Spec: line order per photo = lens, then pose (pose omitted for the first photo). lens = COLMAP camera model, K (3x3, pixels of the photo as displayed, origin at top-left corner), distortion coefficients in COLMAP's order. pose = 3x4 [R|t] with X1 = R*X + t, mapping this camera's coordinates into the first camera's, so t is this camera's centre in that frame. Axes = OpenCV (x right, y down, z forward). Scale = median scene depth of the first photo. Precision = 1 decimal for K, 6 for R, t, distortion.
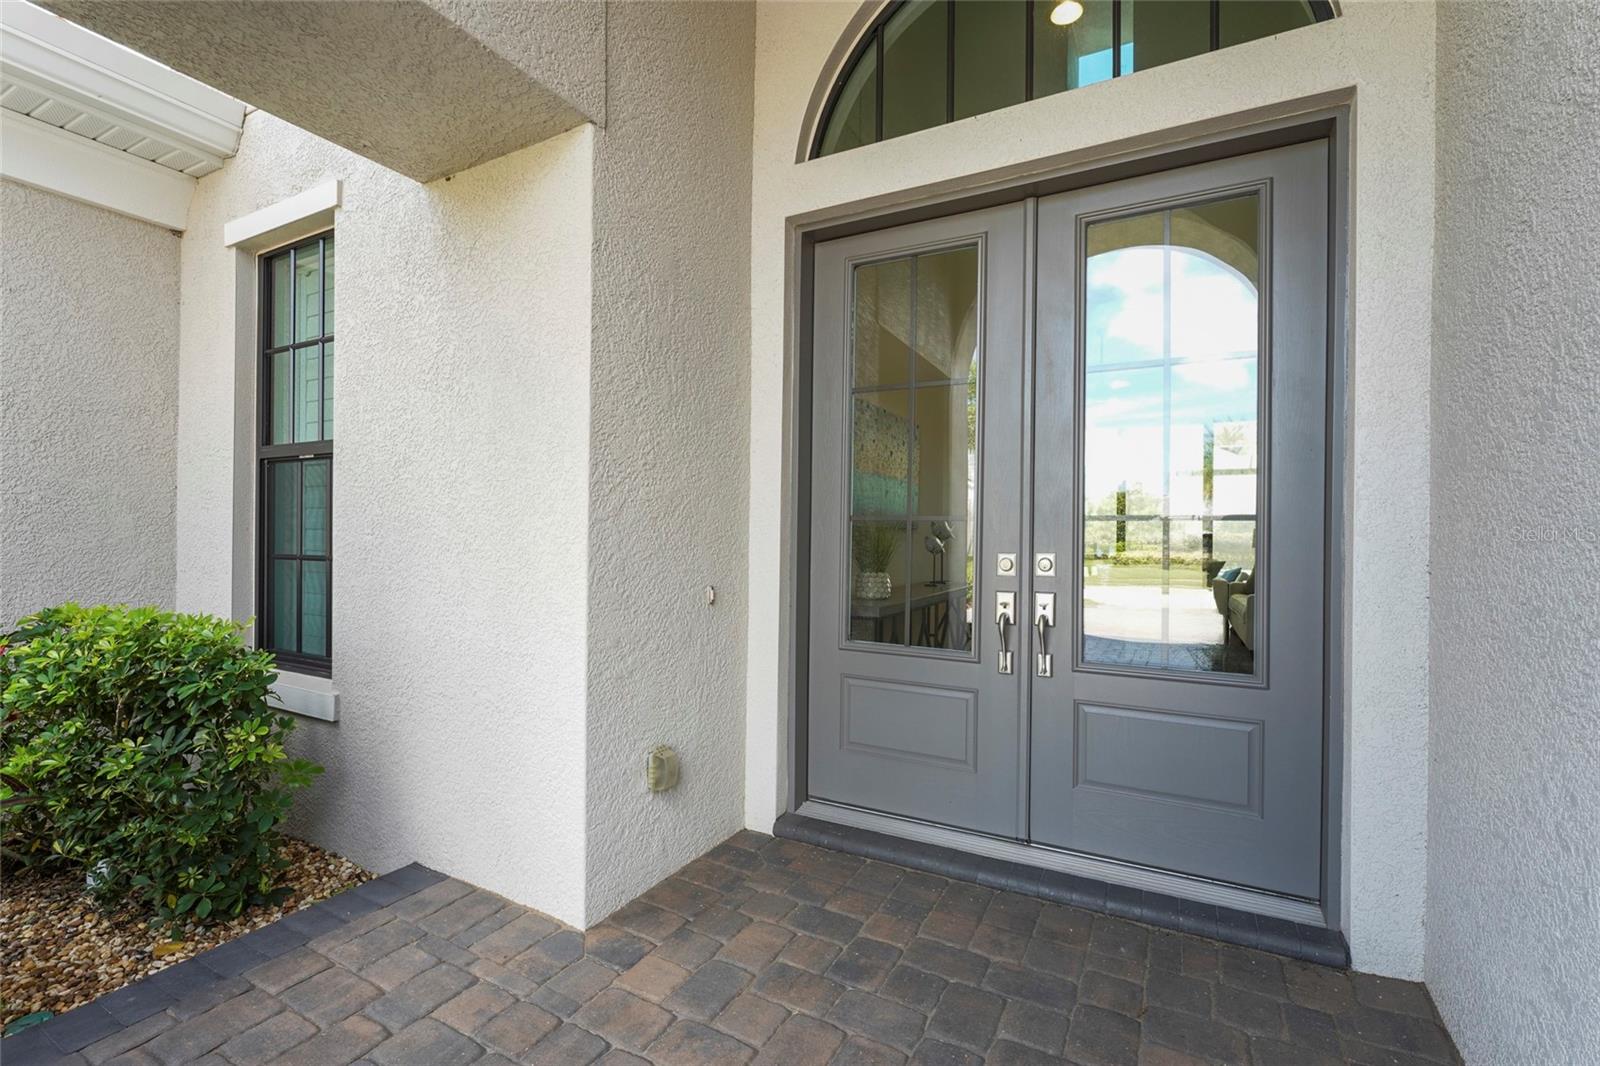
lens RADIAL K [[730.6, 0, 799.6], [0, 730.6, 527.4], [0, 0, 1]] dist [-0.000259, -0.000165]
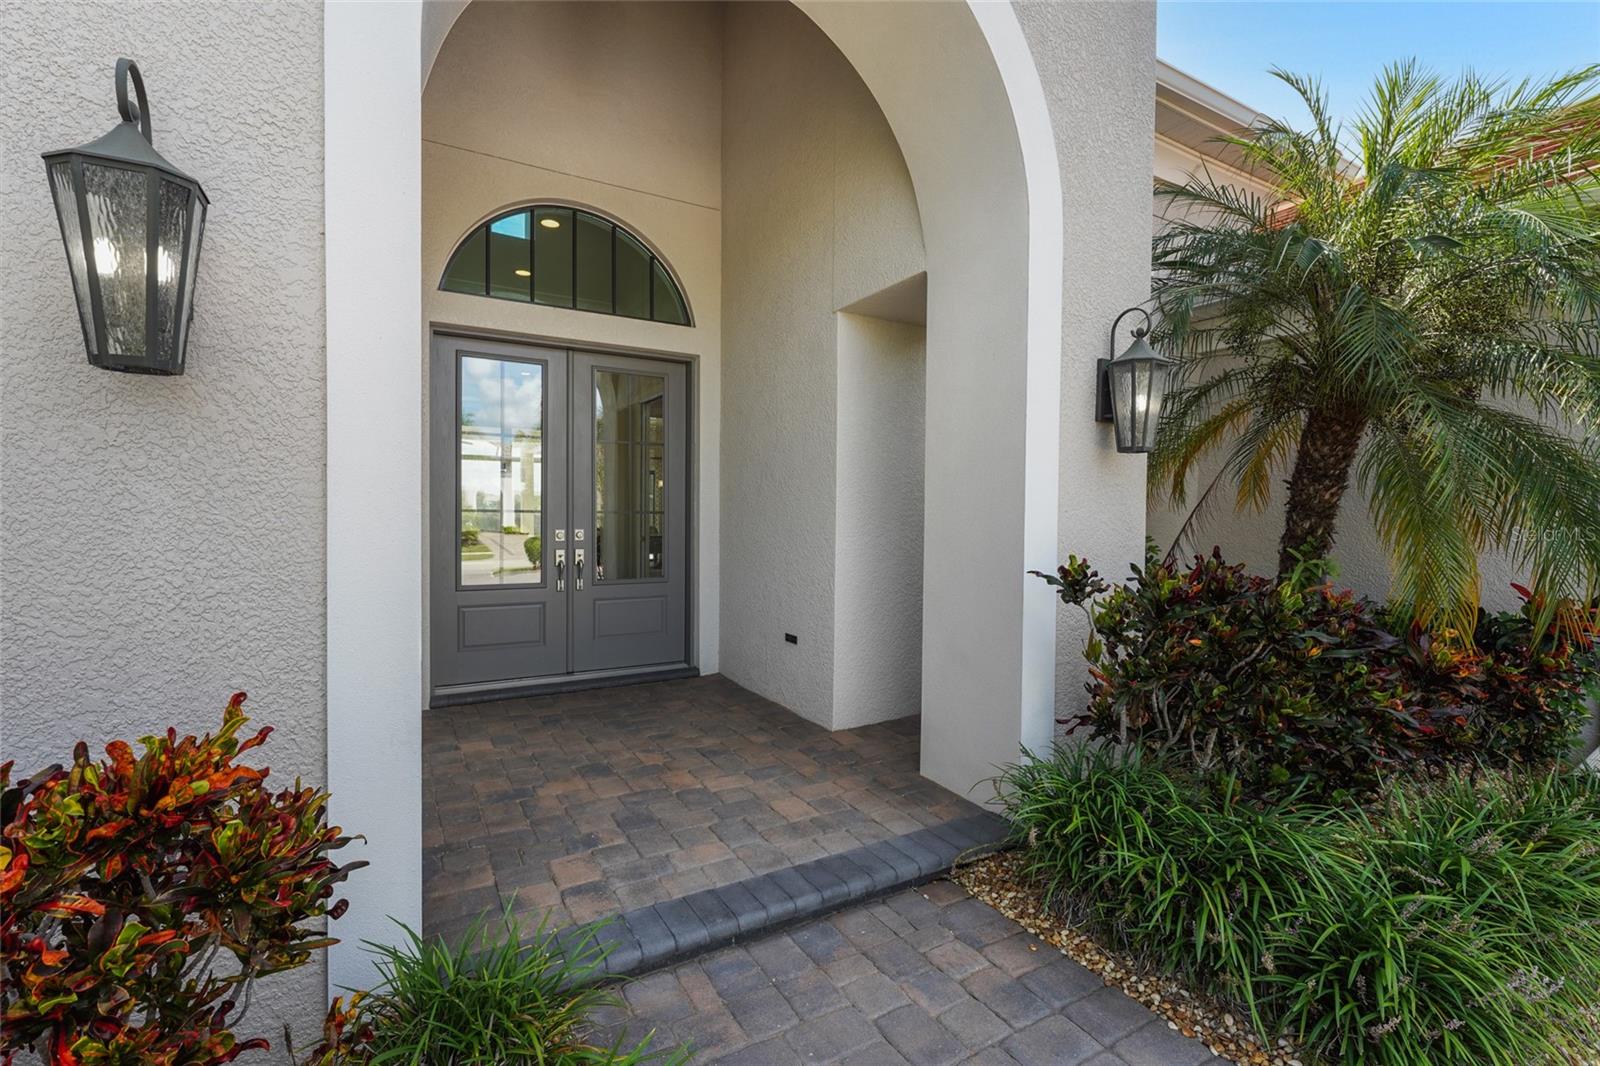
lens RADIAL K [[730.6, 0, 799.6], [0, 730.6, 527.4], [0, 0, 1]] dist [-0.000259, -0.000165]
pose [[0.525690, -0.014514, 0.850553, -1.079085], [-0.002646, 0.999822, 0.018697, -0.008923], [-0.850672, -0.012079, 0.525557, -0.591498]]
